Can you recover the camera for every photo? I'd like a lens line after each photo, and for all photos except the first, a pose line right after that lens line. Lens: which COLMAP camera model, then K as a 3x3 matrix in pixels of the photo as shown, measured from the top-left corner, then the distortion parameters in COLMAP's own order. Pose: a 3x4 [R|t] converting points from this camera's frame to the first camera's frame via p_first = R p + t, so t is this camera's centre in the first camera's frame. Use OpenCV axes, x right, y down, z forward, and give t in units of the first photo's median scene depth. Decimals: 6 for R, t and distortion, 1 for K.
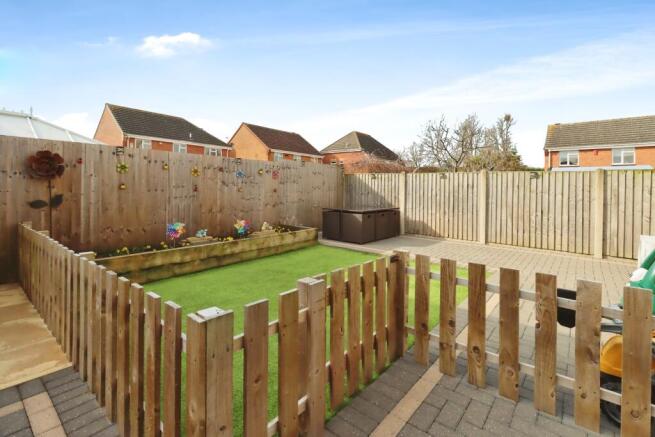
lens RADIAL K [[304.6, 0, 339.1], [0, 304.6, 197.8], [0, 0, 1]] dist [-0.001352, -0.000351]
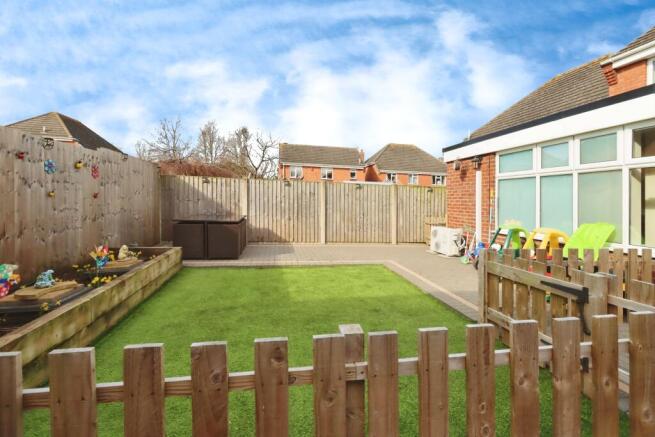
lens RADIAL K [[304.6, 0, 325.6], [0, 304.6, 202.2], [0, 0, 1]] dist [-0.001352, -0.000351]
pose [[0.655331, -0.003135, 0.755335, -0.365154], [0.005050, 0.999987, -0.000231, -0.007016], [-0.755325, 0.003966, 0.655339, 0.210502]]
